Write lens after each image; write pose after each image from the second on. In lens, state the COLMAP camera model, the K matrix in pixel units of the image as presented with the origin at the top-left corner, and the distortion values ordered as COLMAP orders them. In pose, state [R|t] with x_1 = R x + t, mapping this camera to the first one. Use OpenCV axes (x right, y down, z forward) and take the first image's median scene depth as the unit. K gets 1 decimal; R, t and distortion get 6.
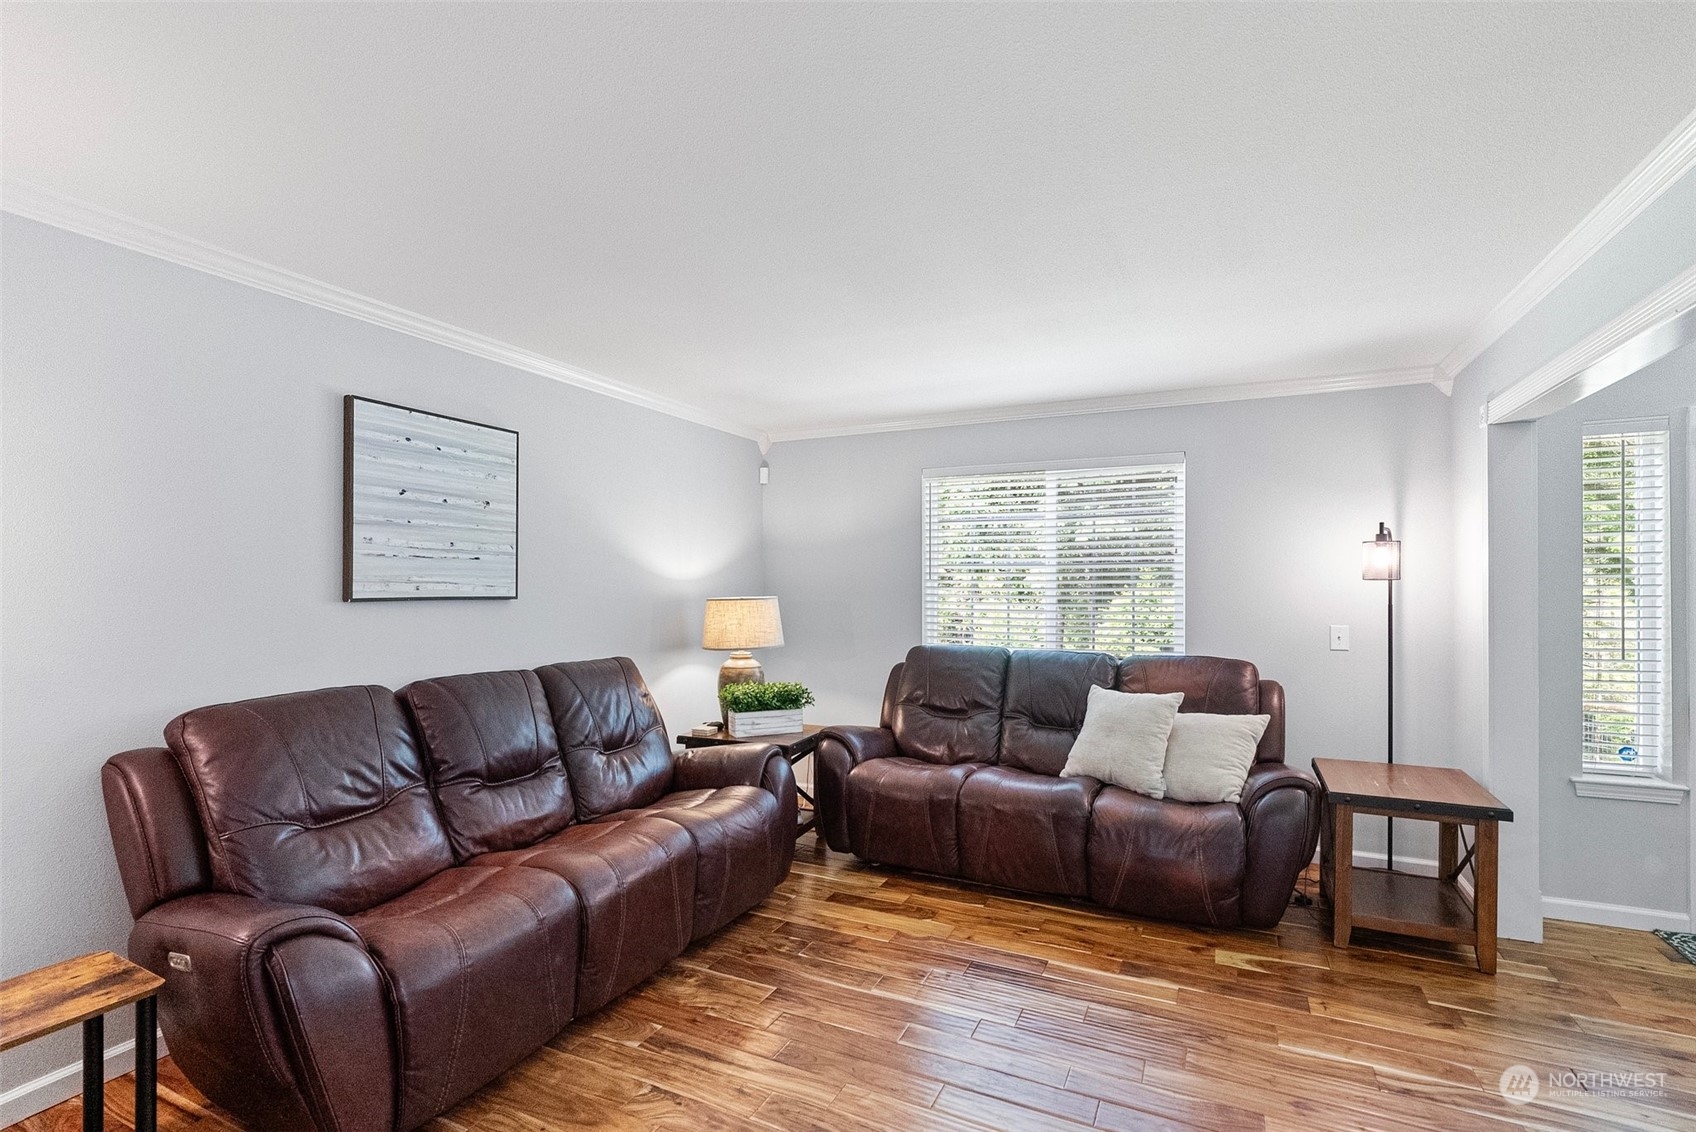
lens RADIAL K [[777.5, 0, 852.2], [0, 777.5, 578.2], [0, 0, 1]] dist [0.001353, -0.000020]
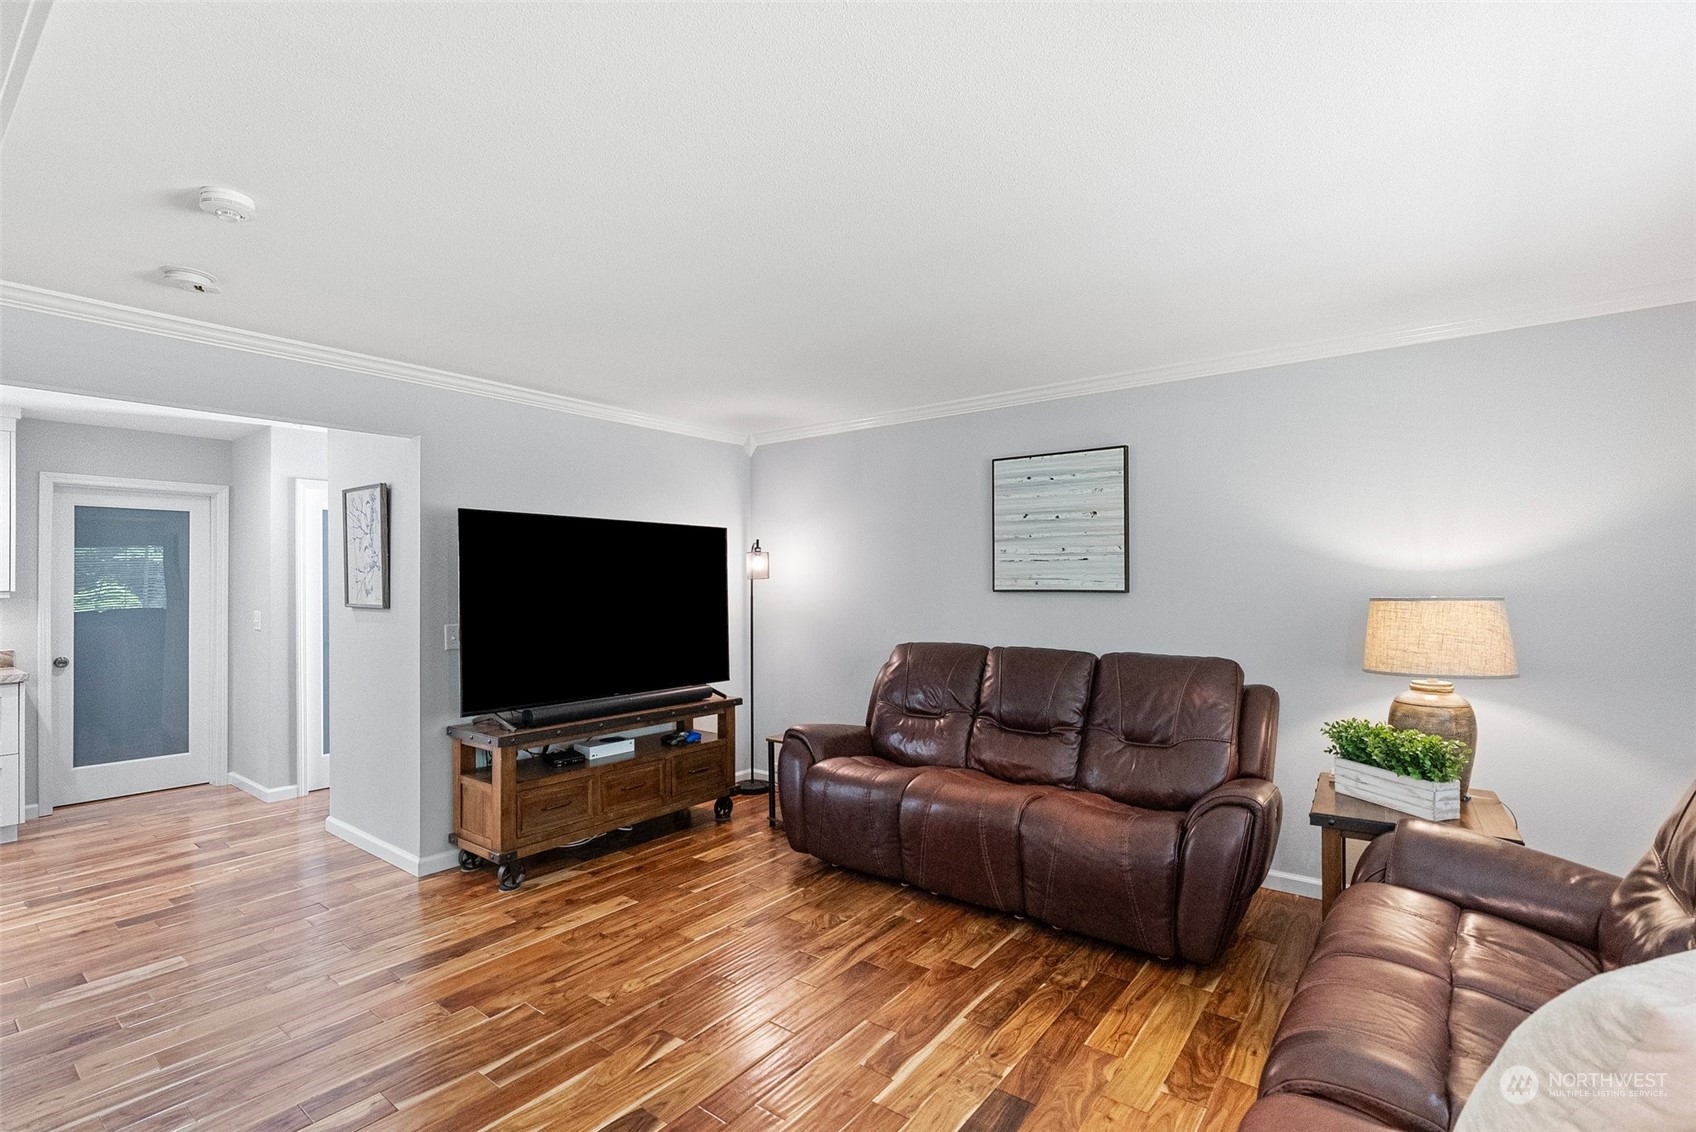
lens RADIAL K [[777.5, 0, 851.7], [0, 777.5, 575.7], [0, 0, 1]] dist [0.001353, -0.000020]
pose [[-0.200089, -0.010456, -0.979722, 0.867727], [0.012837, 0.999829, -0.013292, 0.013548], [0.979694, -0.015237, -0.199921, 0.956942]]
